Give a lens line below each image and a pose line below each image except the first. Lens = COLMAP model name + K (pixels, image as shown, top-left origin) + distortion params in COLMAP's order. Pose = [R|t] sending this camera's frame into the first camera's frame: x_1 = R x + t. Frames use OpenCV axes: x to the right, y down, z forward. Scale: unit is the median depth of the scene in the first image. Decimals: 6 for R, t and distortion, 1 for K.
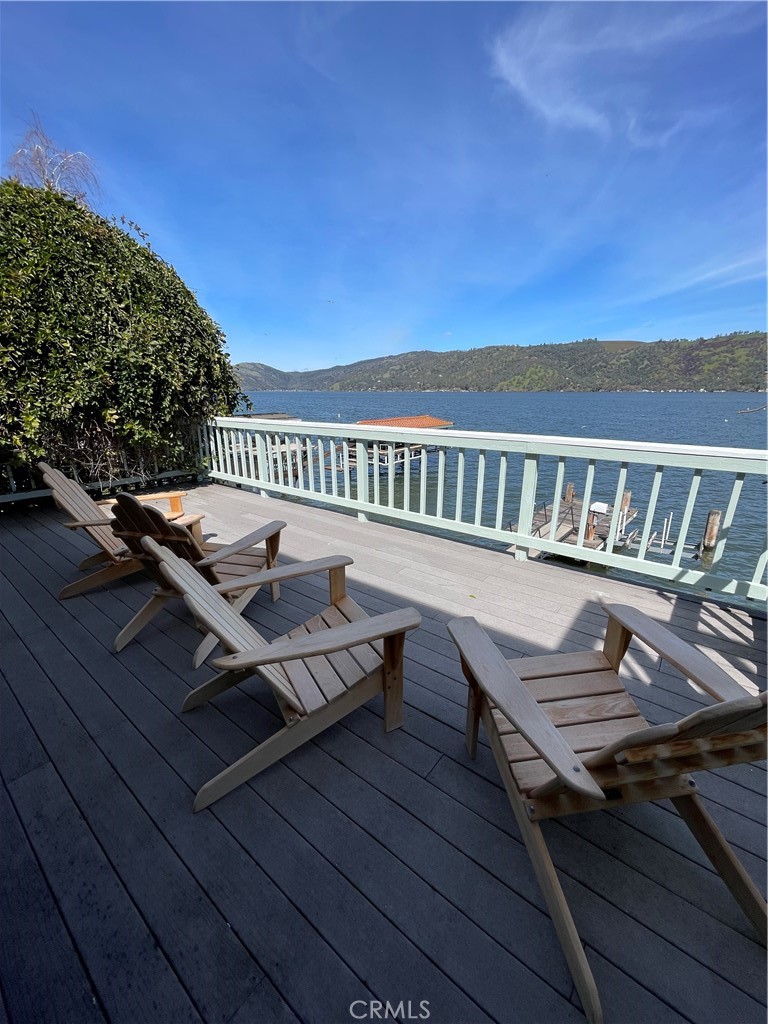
lens RADIAL K [[418.1, 0, 379.8], [0, 418.1, 507.5], [0, 0, 1]] dist [0.004112, 0.000102]
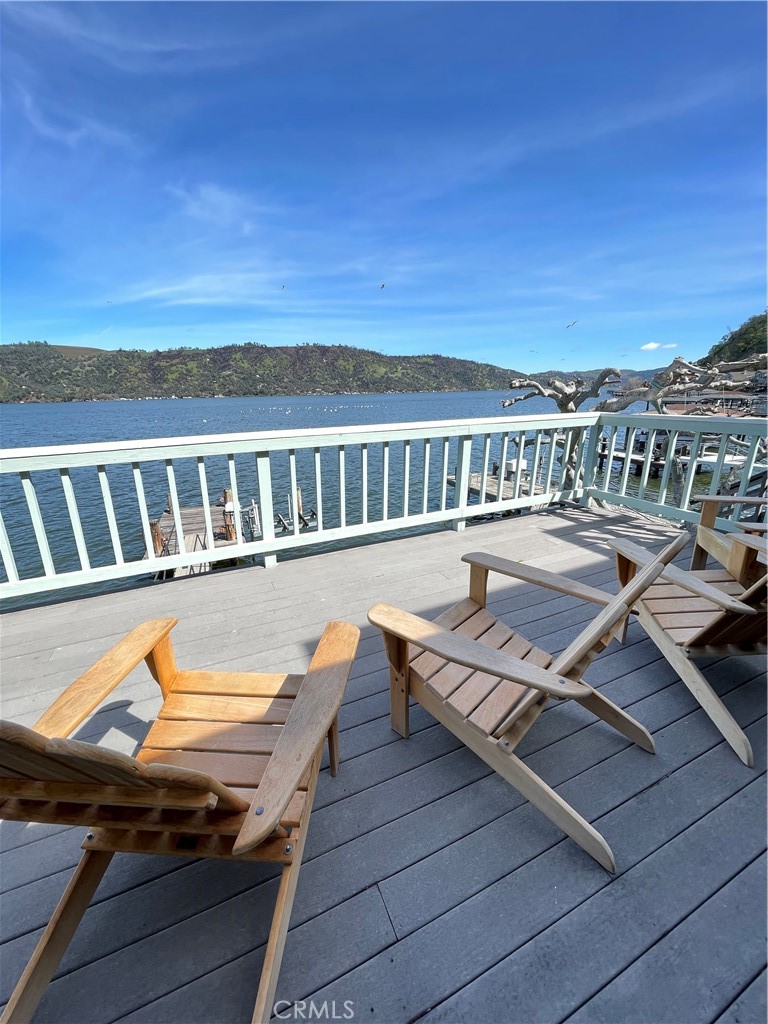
lens RADIAL K [[418.1, 0, 387.8], [0, 418.1, 511.4], [0, 0, 1]] dist [0.004112, 0.000102]
pose [[0.450933, -0.259617, 0.853966, -0.490571], [0.267933, 0.952011, 0.147943, -0.099822], [-0.851394, 0.162093, 0.498853, 0.415265]]
